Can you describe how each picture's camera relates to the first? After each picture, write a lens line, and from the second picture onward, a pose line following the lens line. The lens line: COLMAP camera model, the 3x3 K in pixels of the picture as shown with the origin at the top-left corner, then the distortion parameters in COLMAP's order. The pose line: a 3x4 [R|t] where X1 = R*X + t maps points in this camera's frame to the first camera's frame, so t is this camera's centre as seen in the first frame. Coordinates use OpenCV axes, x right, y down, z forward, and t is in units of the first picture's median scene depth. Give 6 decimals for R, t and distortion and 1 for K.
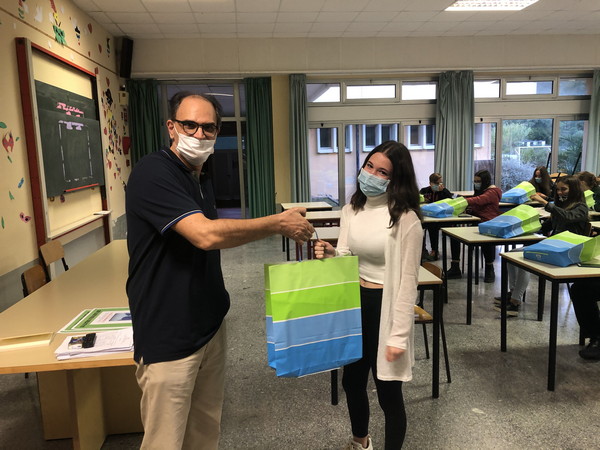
lens RADIAL K [[497.3, 0, 297.2], [0, 497.3, 224.1], [0, 0, 1]] dist [0.026349, -0.002822]
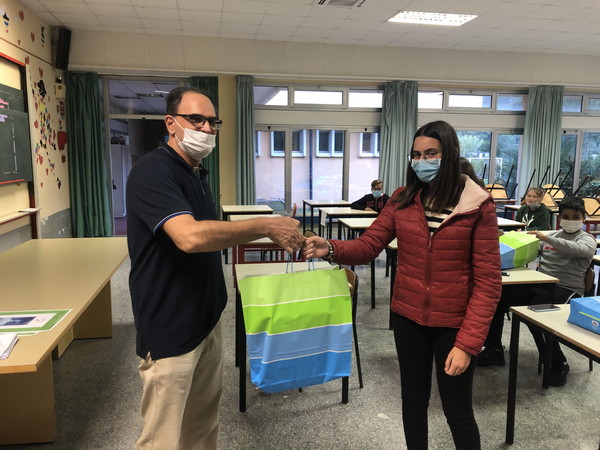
lens RADIAL K [[497.3, 0, 304.5], [0, 497.3, 224.9], [0, 0, 1]] dist [0.028685, -0.009447]
pose [[0.995331, 0.024757, 0.093294, 0.035331], [-0.024304, 0.999687, -0.005987, -0.001196], [-0.093413, 0.003692, 0.995621, 0.002835]]
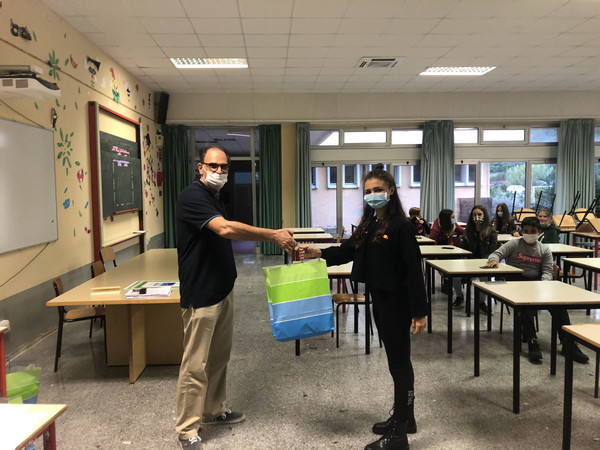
lens RADIAL K [[497.8, 0, 292.6], [0, 497.8, 223.3], [0, 0, 1]] dist [0.033624, 0.000635]
pose [[0.998274, 0.021196, -0.054776, 0.049350], [-0.025076, 0.997151, -0.071140, 0.028679], [0.053112, 0.072391, 0.995961, -0.185251]]
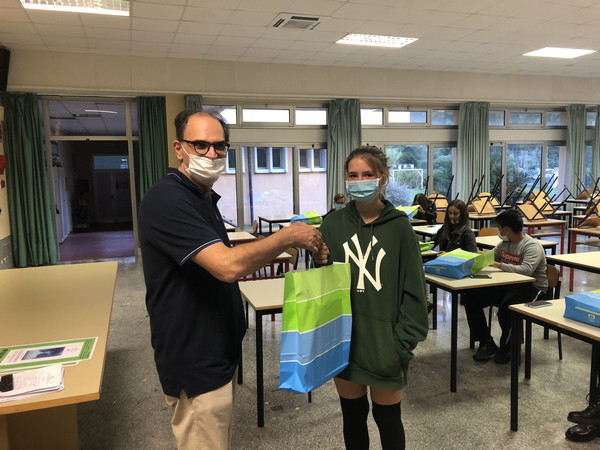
lens RADIAL K [[497.3, 0, 297.2], [0, 497.3, 224.1], [0, 0, 1]] dist [0.026349, -0.002822]
pose [[0.974015, -0.016093, 0.225913, -0.027602], [0.025262, 0.998968, -0.037754, -0.001644], [-0.225072, 0.042480, 0.973416, -0.002972]]
